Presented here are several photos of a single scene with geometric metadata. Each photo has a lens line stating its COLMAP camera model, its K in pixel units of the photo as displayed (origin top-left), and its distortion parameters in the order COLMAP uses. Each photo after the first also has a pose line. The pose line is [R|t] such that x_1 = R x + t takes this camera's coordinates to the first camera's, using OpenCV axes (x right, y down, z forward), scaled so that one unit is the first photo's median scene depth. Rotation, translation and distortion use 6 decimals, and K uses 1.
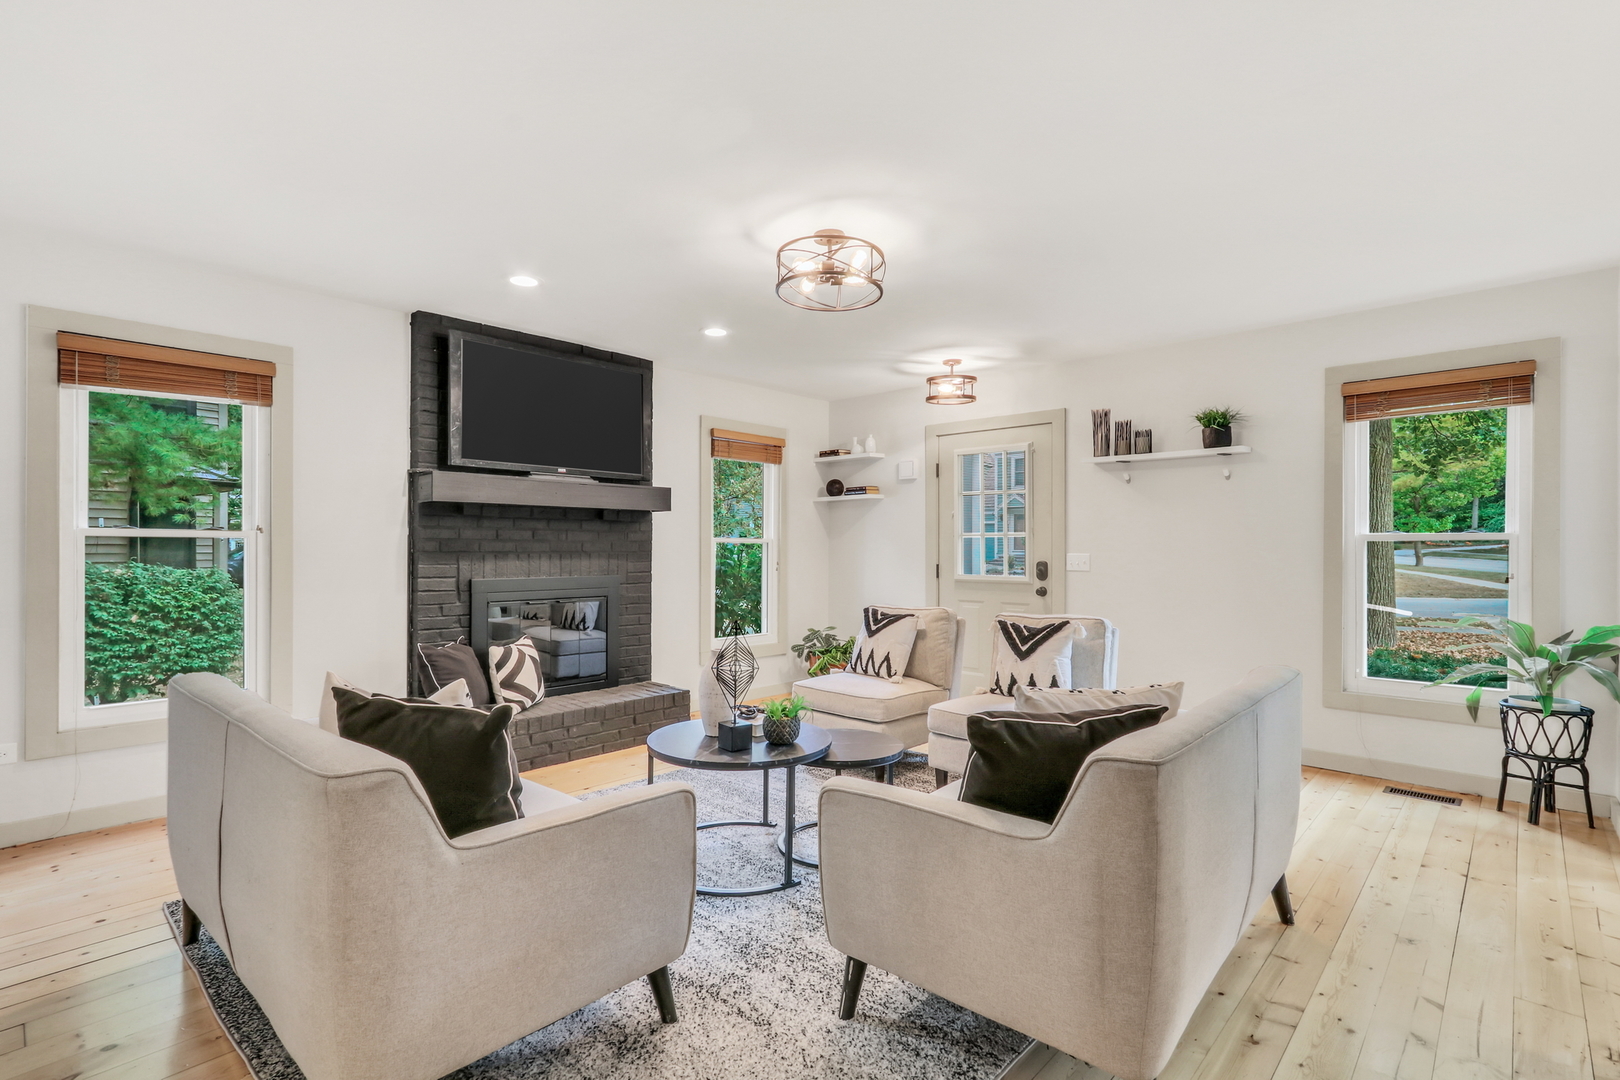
lens RADIAL K [[785.0, 0, 801.5], [0, 785.0, 546.1], [0, 0, 1]] dist [-0.001673, -0.000046]
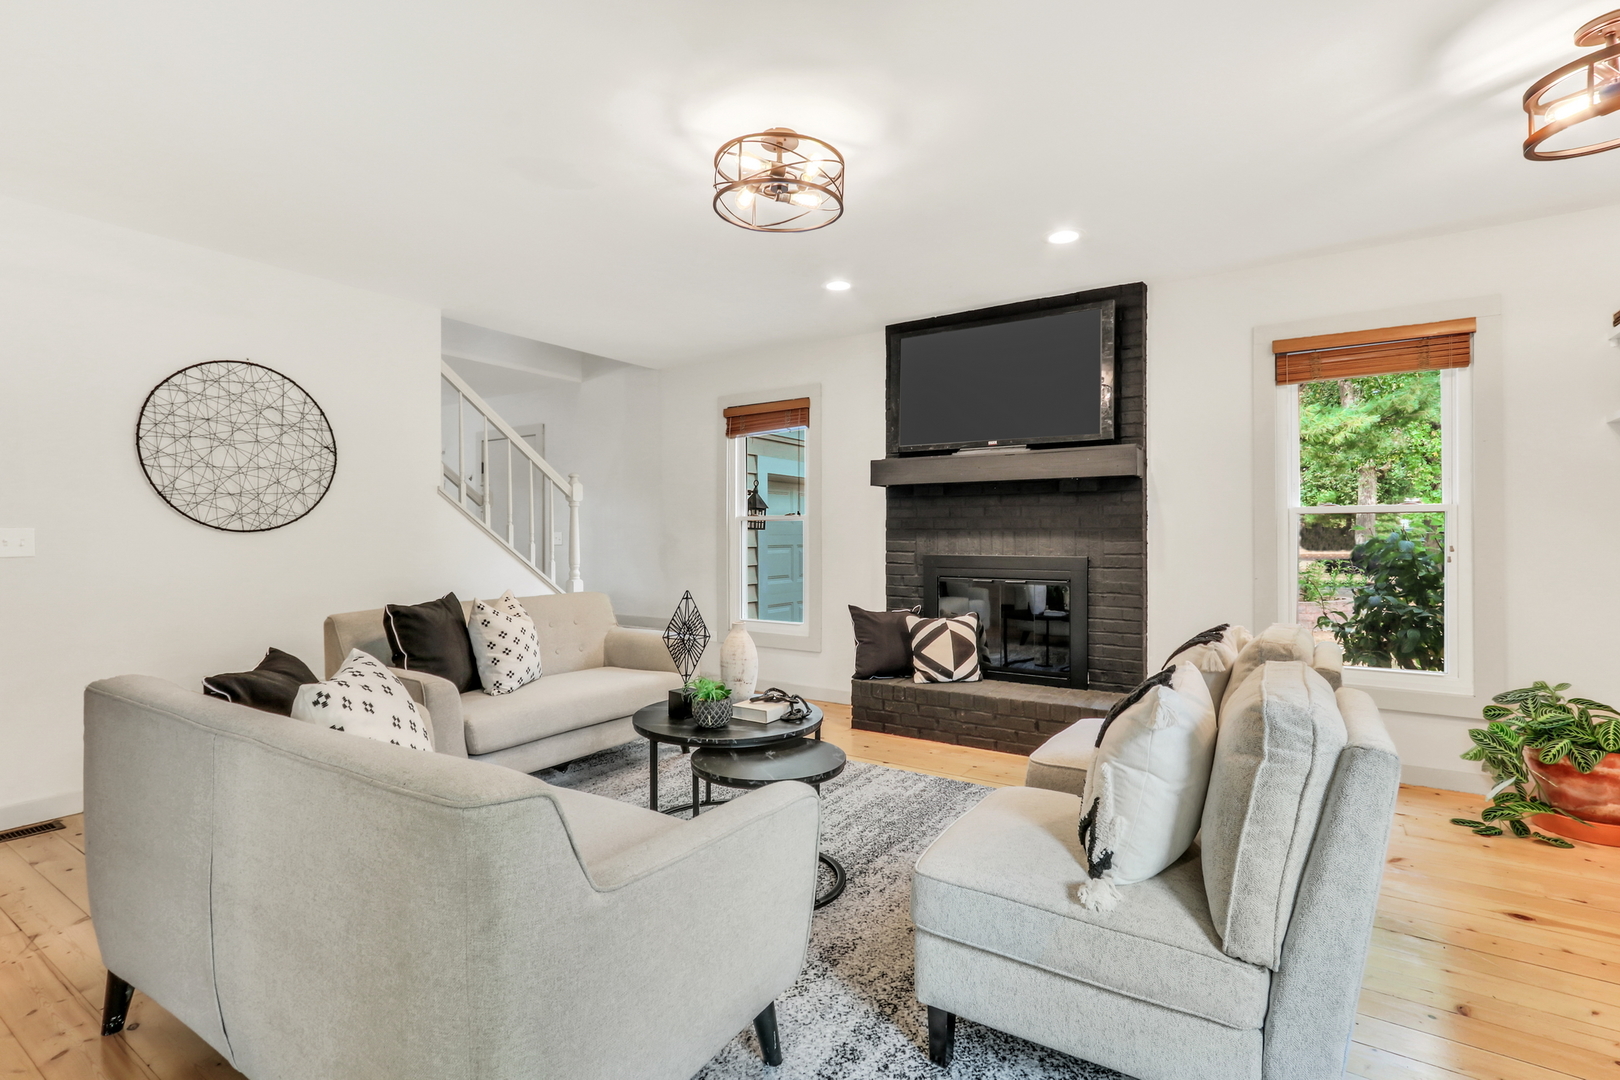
lens RADIAL K [[785.0, 0, 802.1], [0, 785.0, 538.4], [0, 0, 1]] dist [-0.001673, -0.000046]
pose [[0.147575, 0.000824, -0.989051, 0.593878], [0.002885, 0.999995, 0.001264, 0.017111], [0.989047, -0.003040, 0.147572, 0.628372]]
